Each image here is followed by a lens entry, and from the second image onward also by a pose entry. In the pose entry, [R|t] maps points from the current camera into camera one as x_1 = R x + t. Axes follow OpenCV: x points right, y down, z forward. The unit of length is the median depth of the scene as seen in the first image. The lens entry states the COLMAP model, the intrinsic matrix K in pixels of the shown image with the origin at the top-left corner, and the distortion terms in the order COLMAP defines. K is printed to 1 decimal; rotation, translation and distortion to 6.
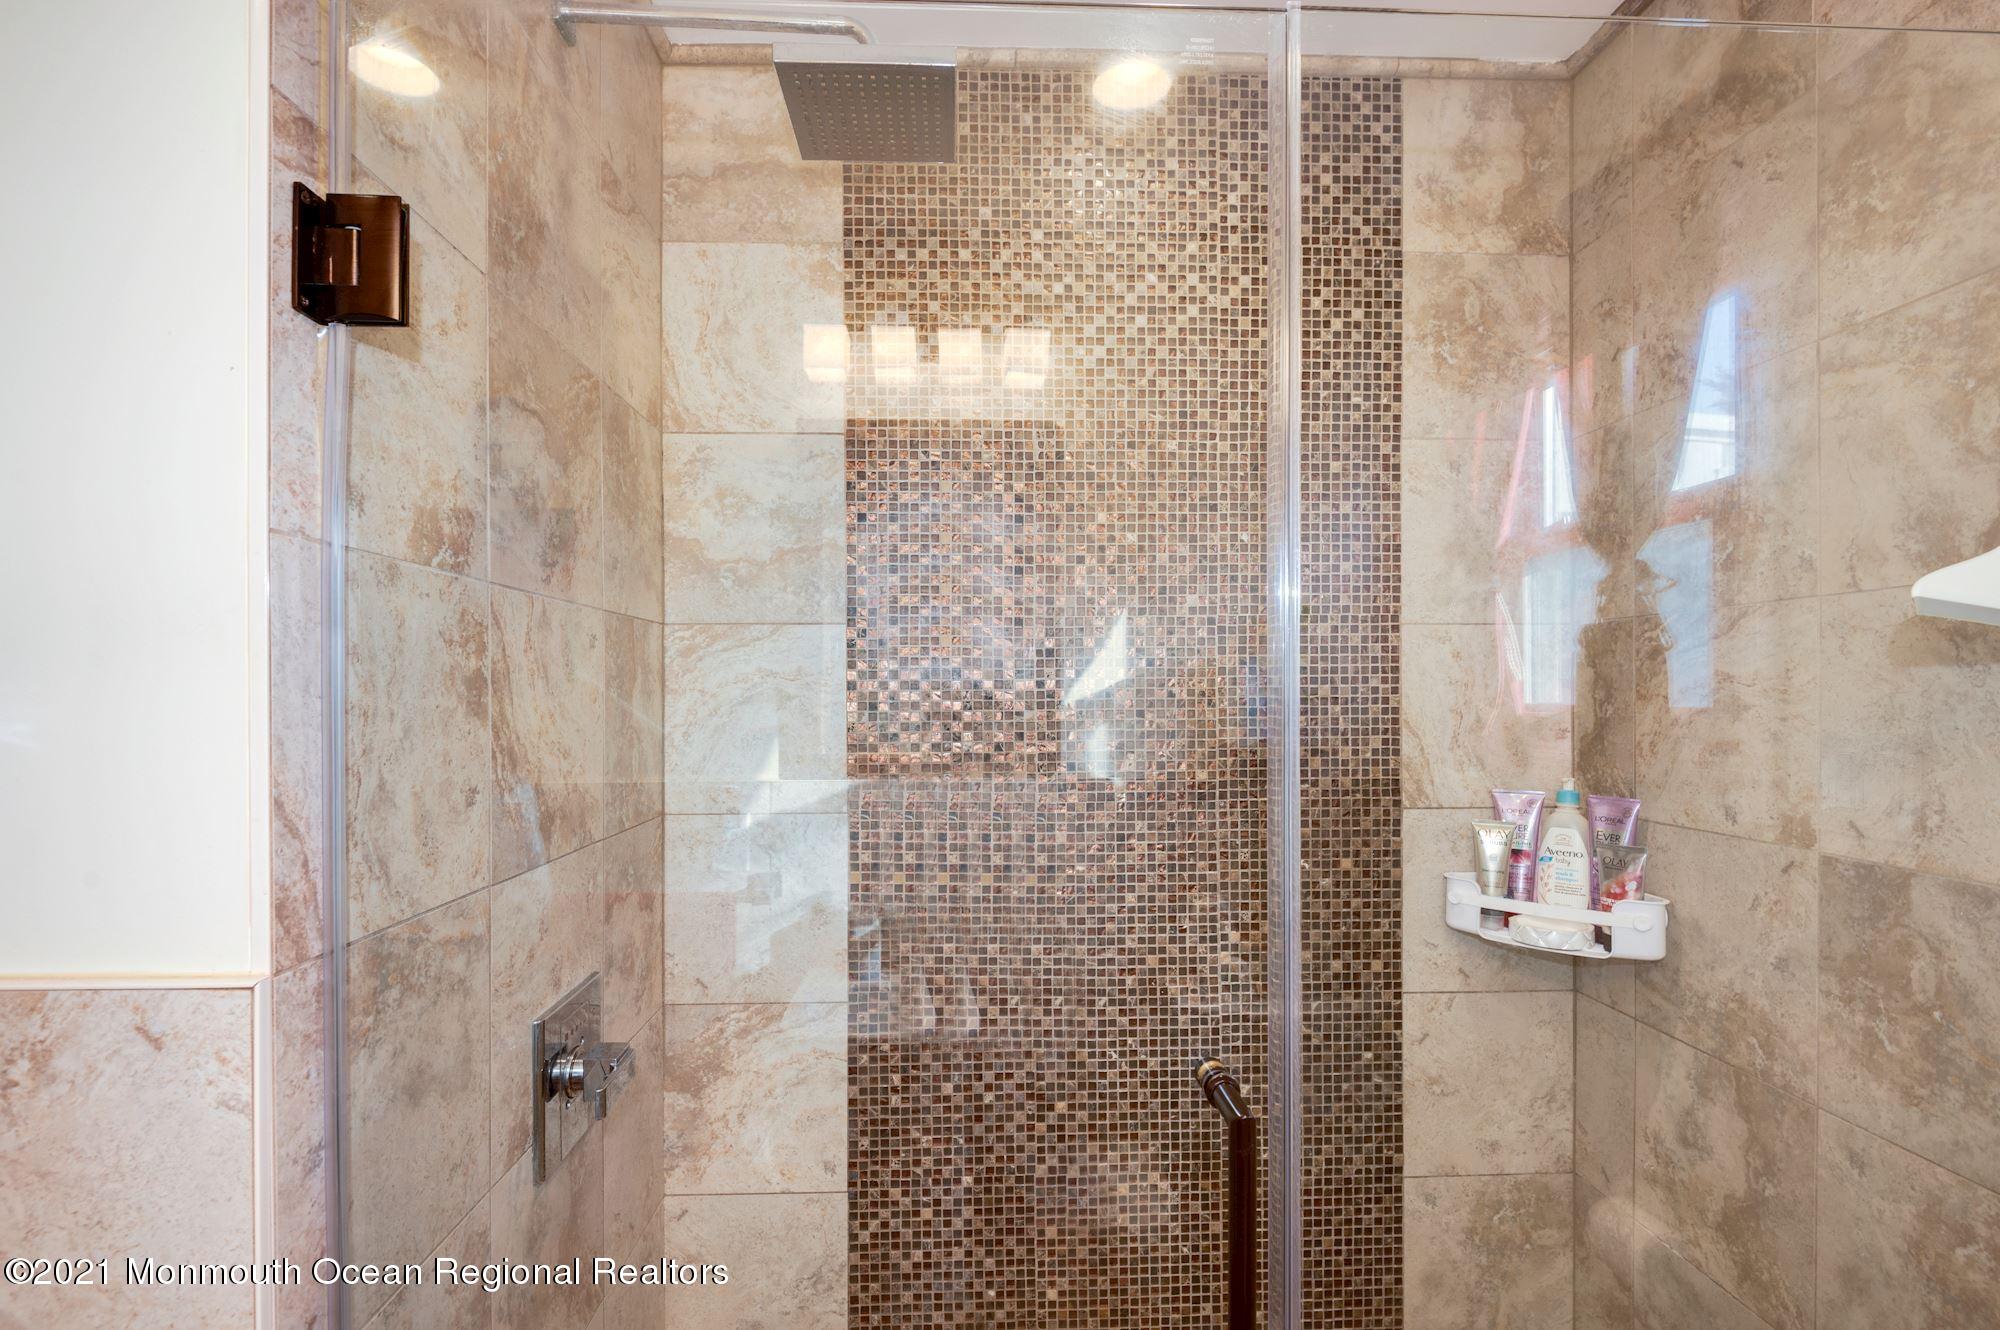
lens RADIAL K [[951.3, 0, 1004.8], [0, 951.3, 694.4], [0, 0, 1]] dist [0.007232, -0.000922]
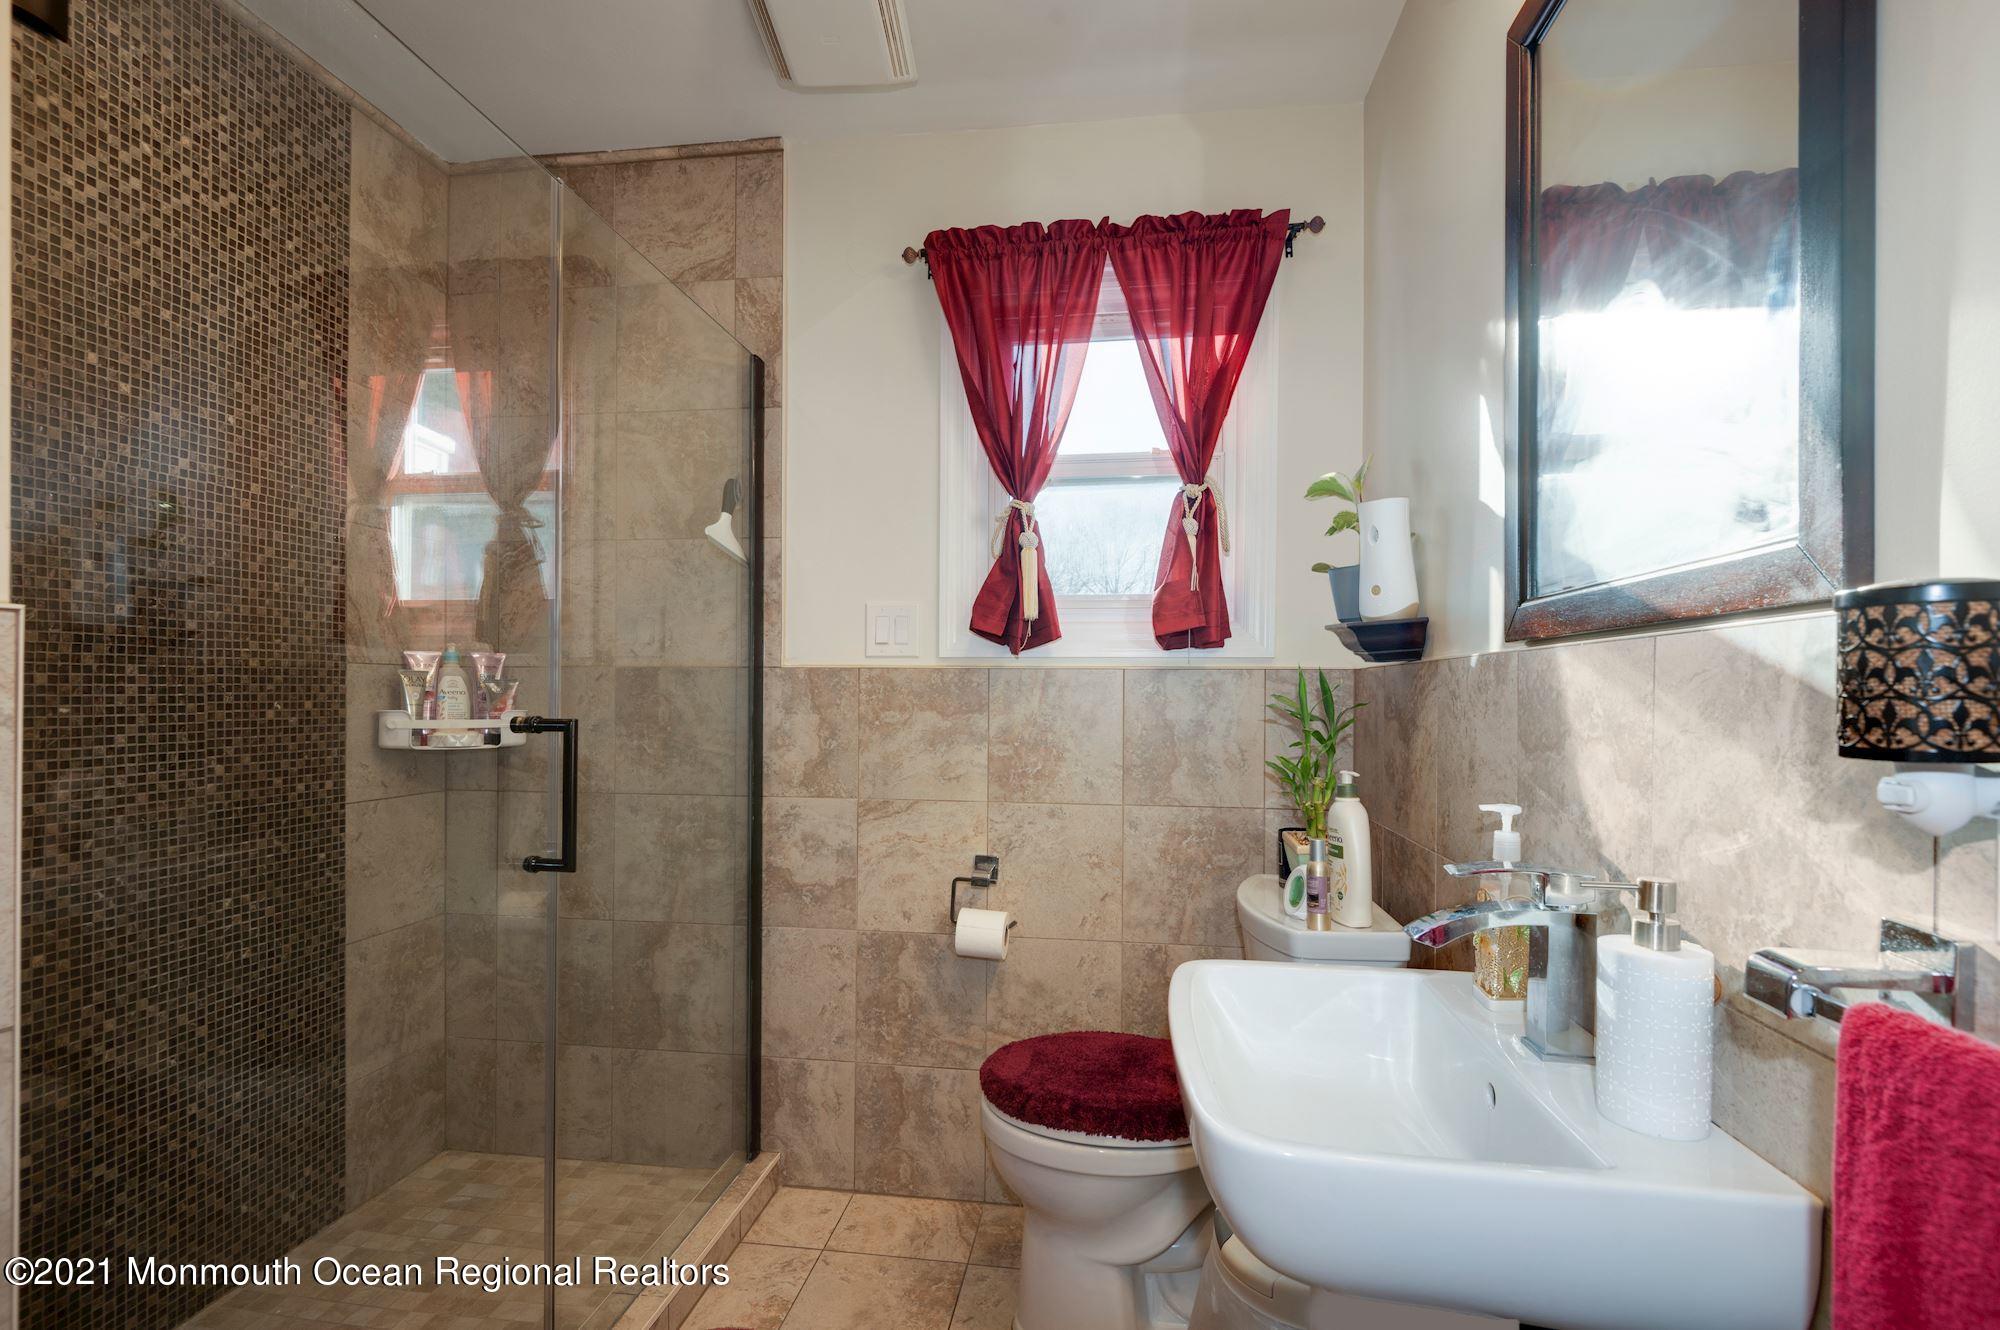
lens RADIAL K [[951.3, 0, 1004.8], [0, 951.3, 694.4], [0, 0, 1]] dist [0.007232, -0.000922]
pose [[0.181423, 0.005691, 0.983389, -0.707330], [-0.001819, 0.999983, -0.005451, 0.169326], [-0.983403, -0.000800, 0.181431, -0.124209]]
